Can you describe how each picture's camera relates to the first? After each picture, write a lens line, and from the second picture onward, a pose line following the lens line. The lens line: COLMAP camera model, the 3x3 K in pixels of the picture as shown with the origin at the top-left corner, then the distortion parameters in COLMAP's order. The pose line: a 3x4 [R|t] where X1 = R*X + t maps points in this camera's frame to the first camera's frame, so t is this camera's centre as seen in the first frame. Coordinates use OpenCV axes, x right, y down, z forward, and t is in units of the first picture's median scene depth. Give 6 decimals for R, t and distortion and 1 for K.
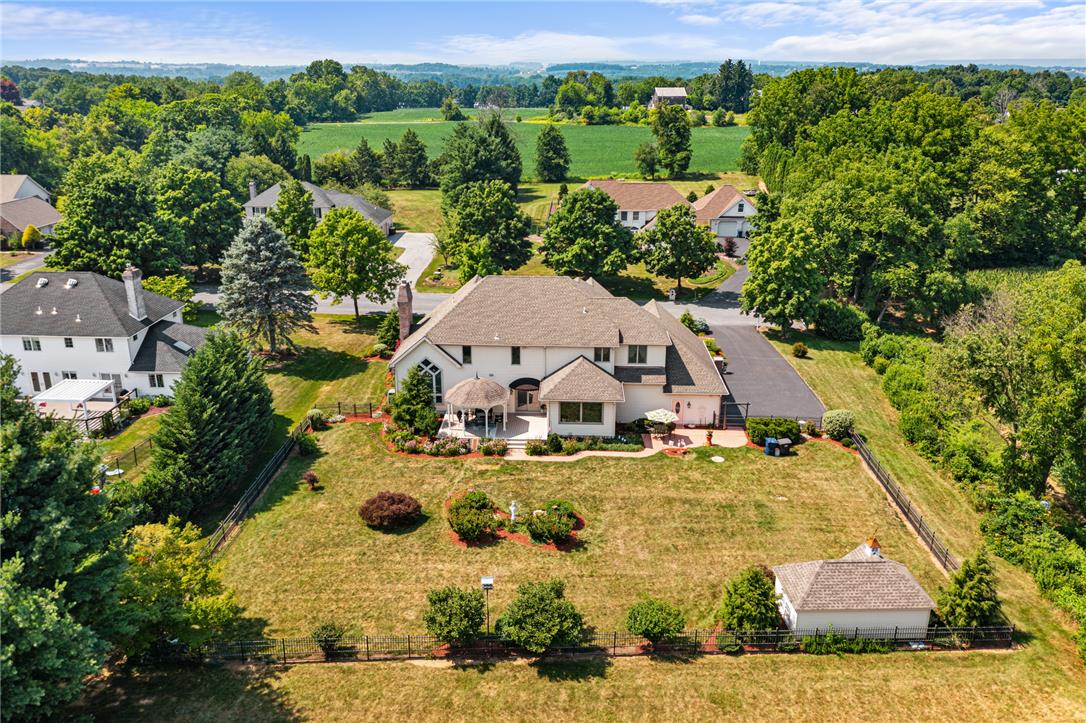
lens RADIAL K [[890.8, 0, 543.0], [0, 890.8, 361.5], [0, 0, 1]] dist [-0.016326, 0.005421]
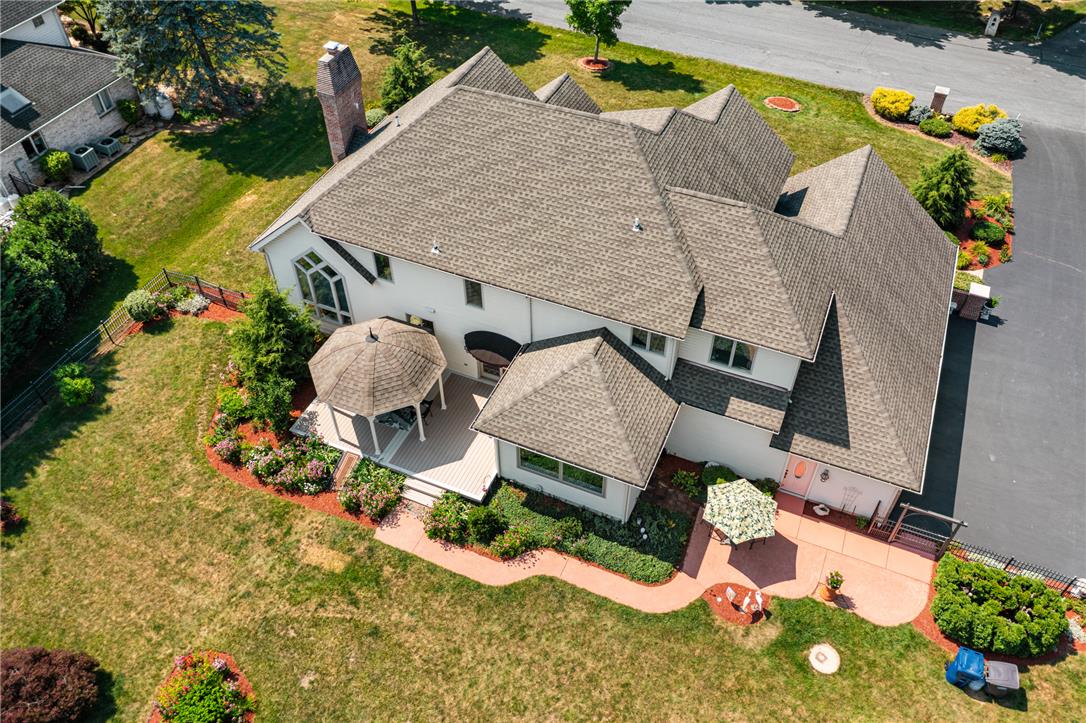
lens RADIAL K [[856.4, 0, 543.0], [0, 856.4, 361.5], [0, 0, 1]] dist [-0.005711, -0.001960]
pose [[0.929707, 0.261168, -0.259685, 0.130986], [-0.110202, 0.870053, 0.480482, -0.195958], [0.351427, -0.418090, 0.837676, 0.623299]]
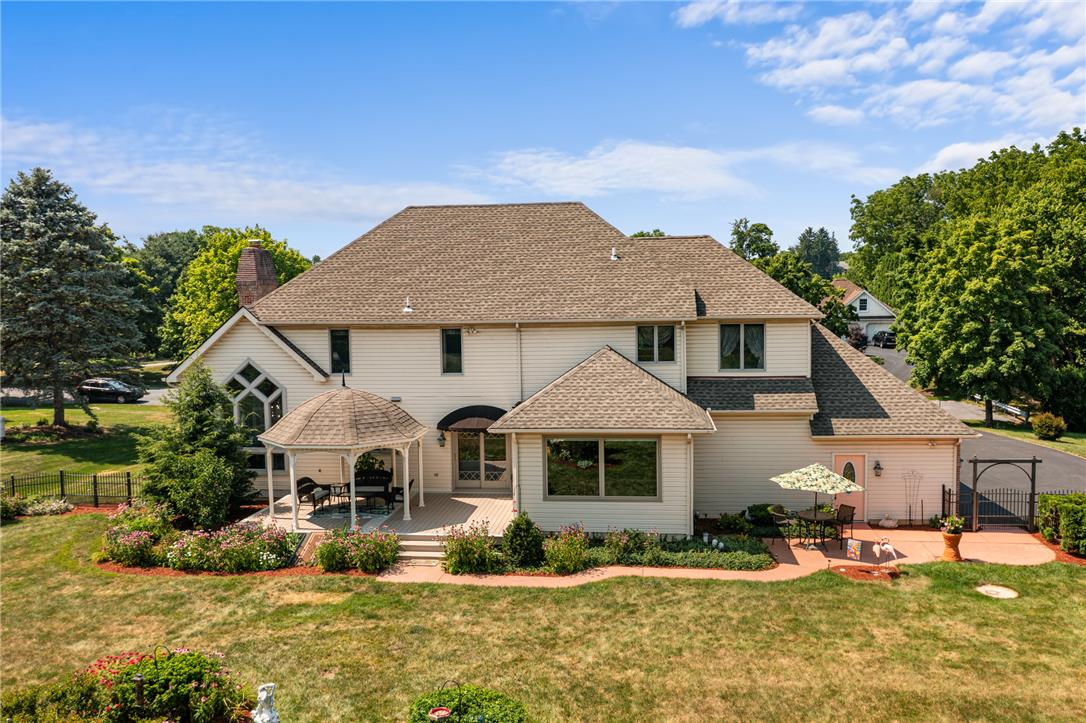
lens RADIAL K [[890.8, 0, 543.0], [0, 890.8, 361.5], [0, 0, 1]] dist [-0.016326, 0.005421]
pose [[0.996462, -0.014282, -0.082826, 0.048267], [-0.006790, 0.968556, -0.248703, 0.104130], [0.083774, 0.248386, 0.965032, 0.598378]]
